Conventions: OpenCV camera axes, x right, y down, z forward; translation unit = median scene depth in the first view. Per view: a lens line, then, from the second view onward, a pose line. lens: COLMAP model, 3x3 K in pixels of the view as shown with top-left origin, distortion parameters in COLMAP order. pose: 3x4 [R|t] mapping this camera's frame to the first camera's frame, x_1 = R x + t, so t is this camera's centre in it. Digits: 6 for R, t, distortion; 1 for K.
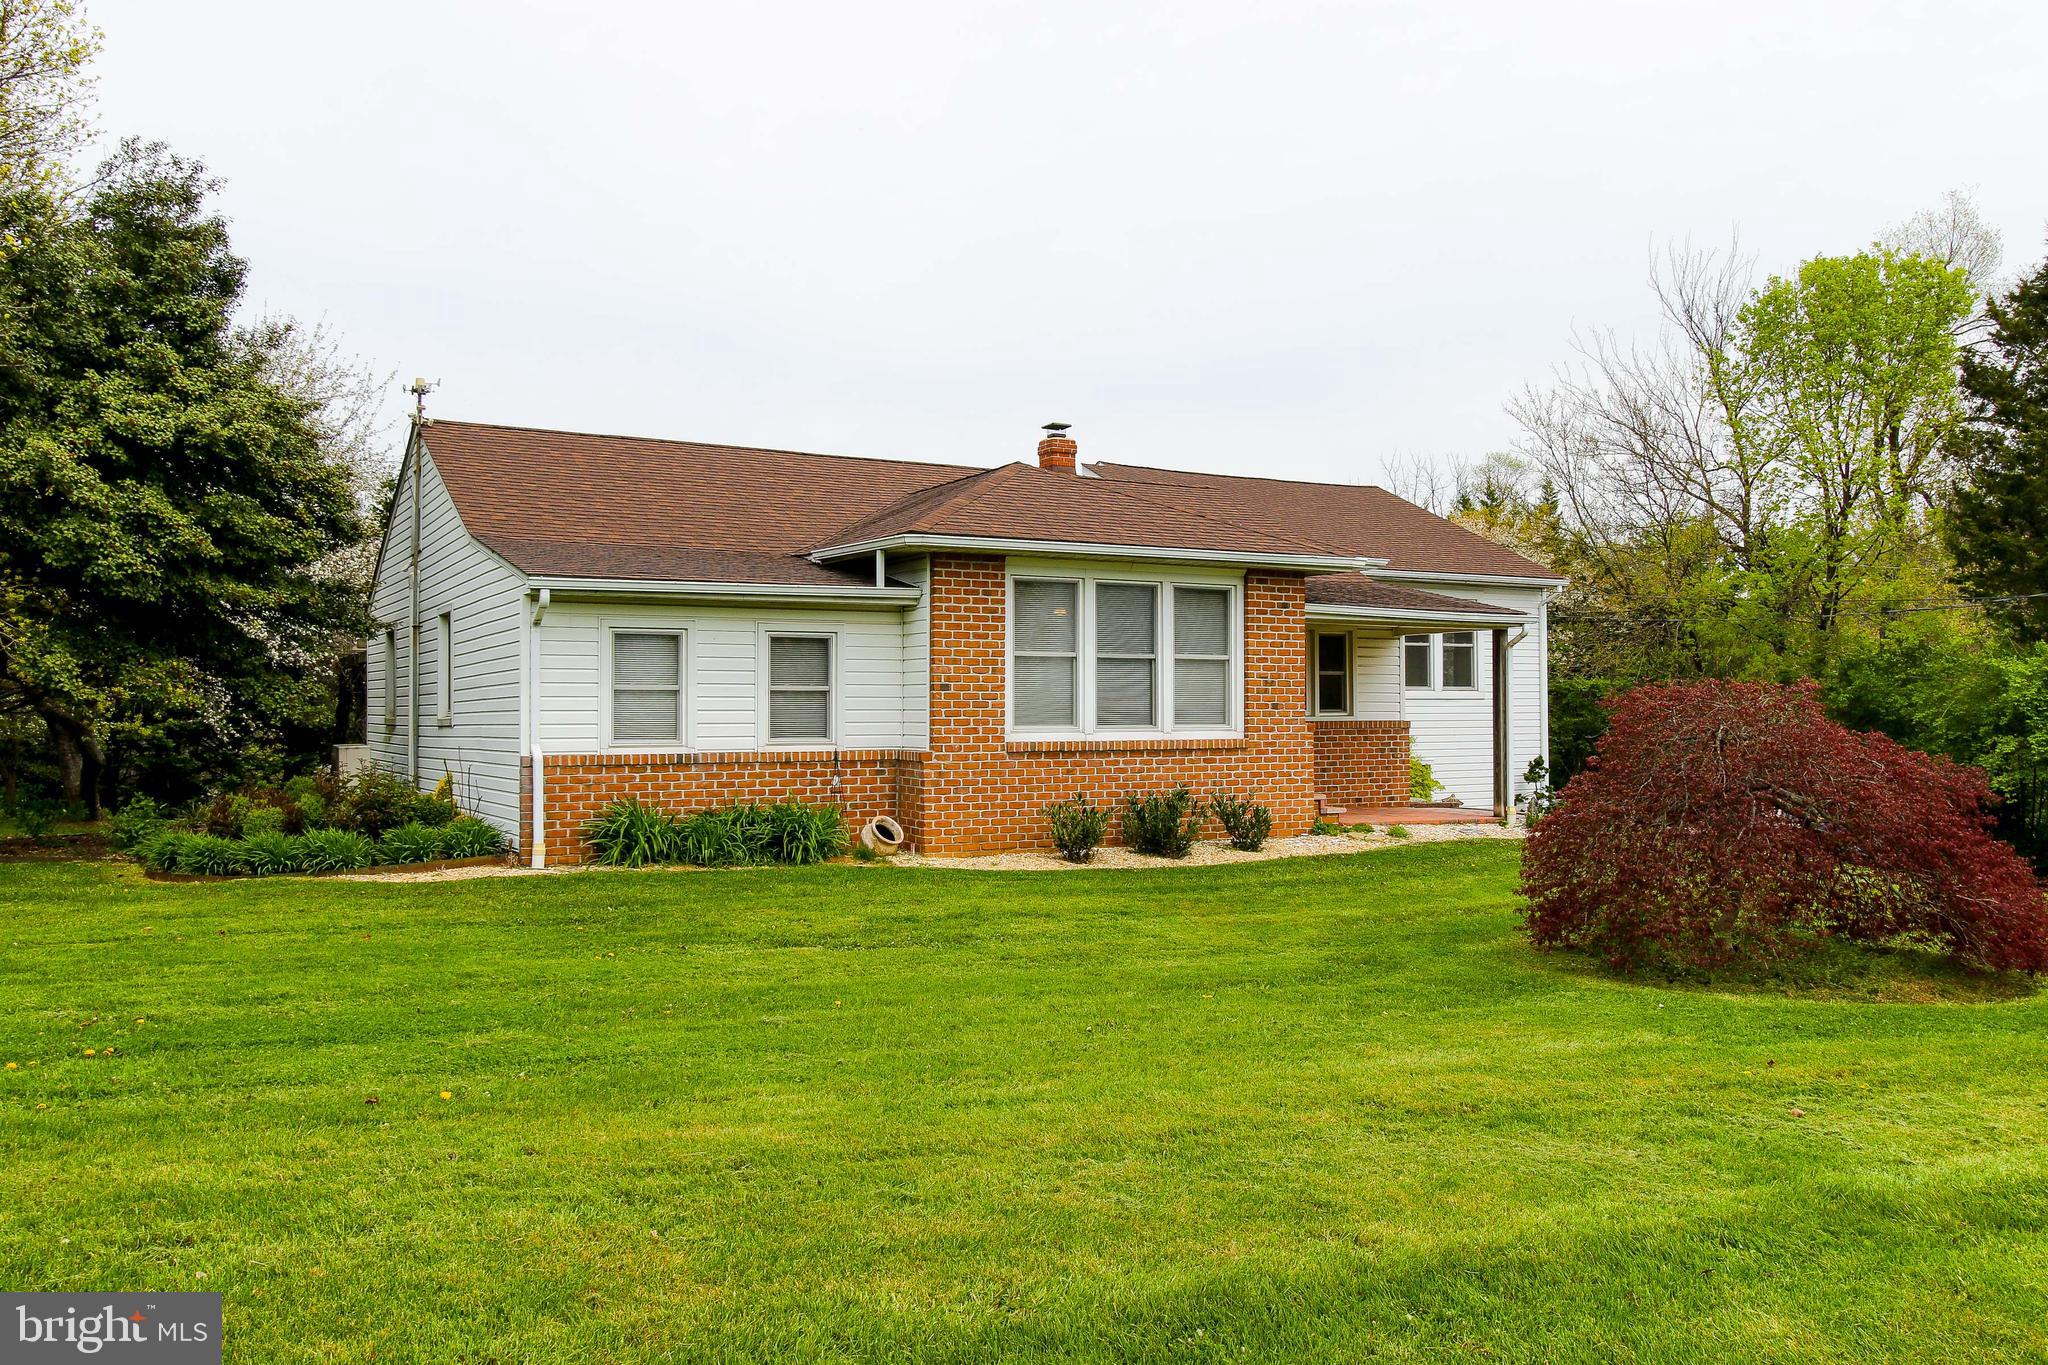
lens RADIAL K [[1579.0, 0, 1023.6], [0, 1579.0, 692.7], [0, 0, 1]] dist [-0.023551, 0.012741]
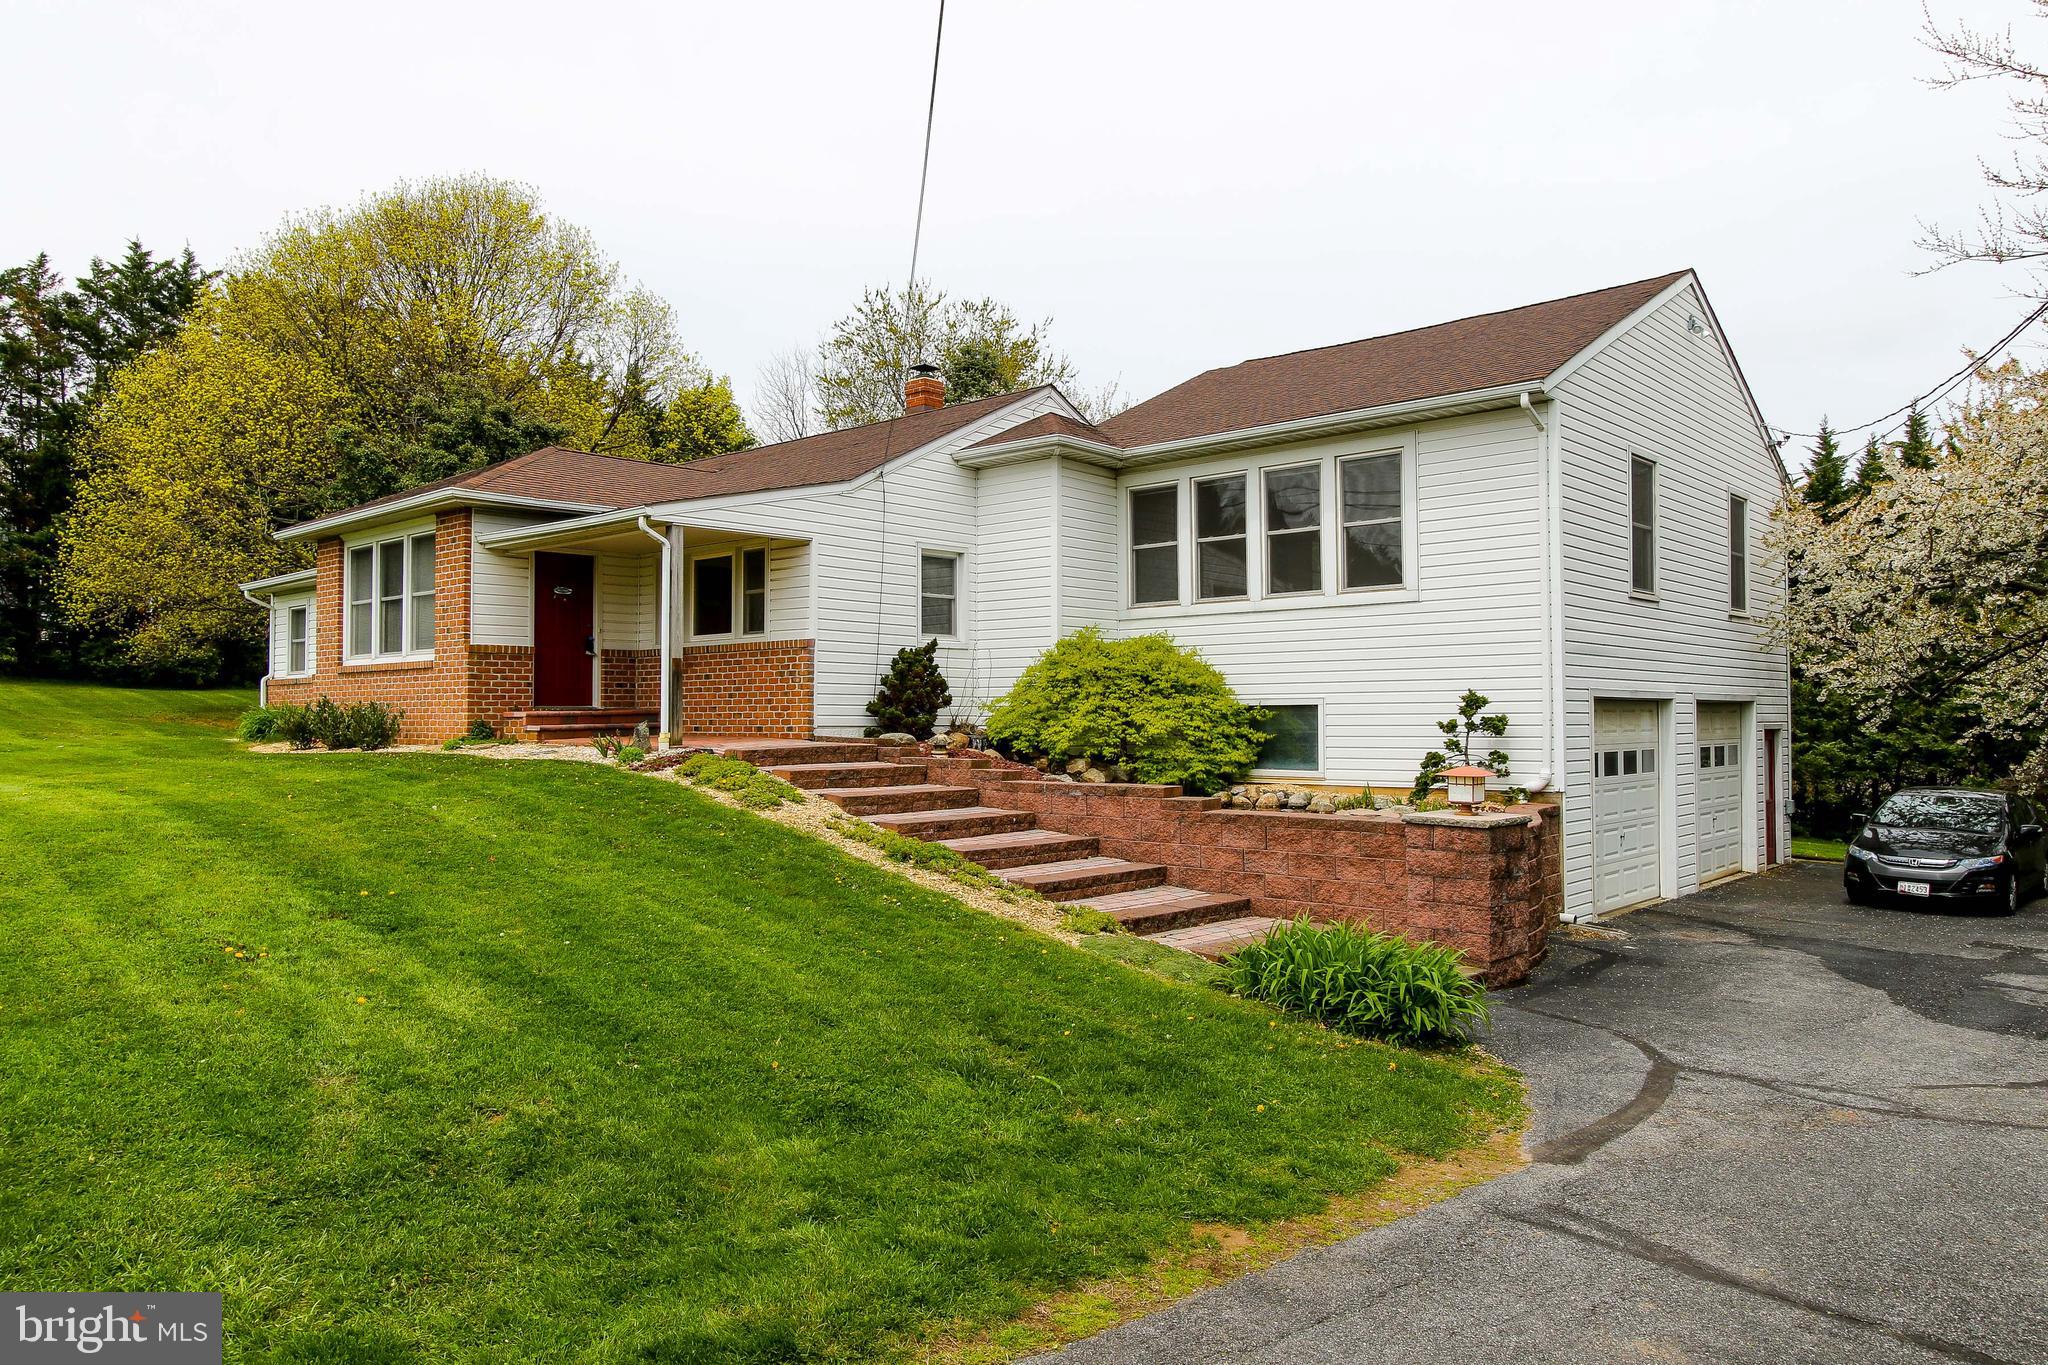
lens RADIAL K [[1405.0, 0, 1027.7], [0, 1405.0, 683.7], [0, 0, 1]] dist [-0.002634, 0.000457]
pose [[0.318795, -0.022746, -0.947551, 1.278049], [0.017568, 0.999682, -0.018087, 0.073464], [0.947661, -0.010880, 0.319093, 1.110511]]
